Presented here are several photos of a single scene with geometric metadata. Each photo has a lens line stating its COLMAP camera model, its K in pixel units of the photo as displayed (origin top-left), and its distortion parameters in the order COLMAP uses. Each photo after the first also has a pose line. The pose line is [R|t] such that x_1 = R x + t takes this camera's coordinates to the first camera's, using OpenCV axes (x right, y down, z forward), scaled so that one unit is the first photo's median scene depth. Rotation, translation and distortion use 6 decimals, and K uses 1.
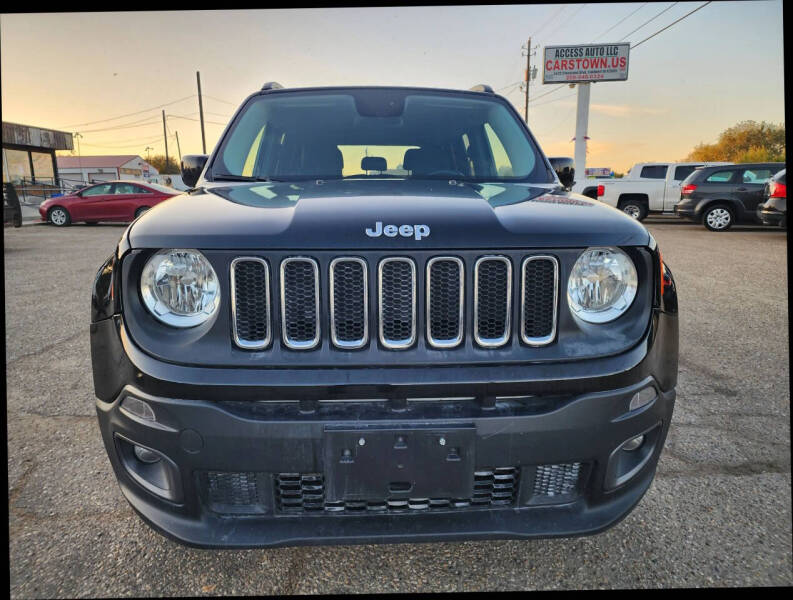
lens RADIAL K [[562.2, 0, 393.9], [0, 562.2, 280.2], [0, 0, 1]] dist [0.064564, -0.075643]
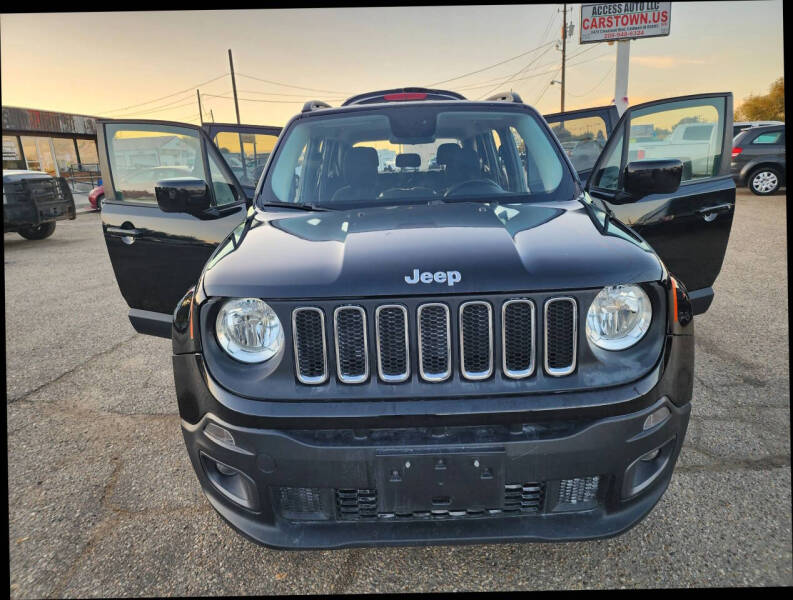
lens RADIAL K [[562.2, 0, 393.9], [0, 562.2, 280.2], [0, 0, 1]] dist [0.064564, -0.075643]
pose [[0.997476, -0.027005, -0.065664, 0.002135], [0.030635, 0.998021, 0.054909, -0.141751], [0.064051, -0.056782, 0.996330, -0.137217]]
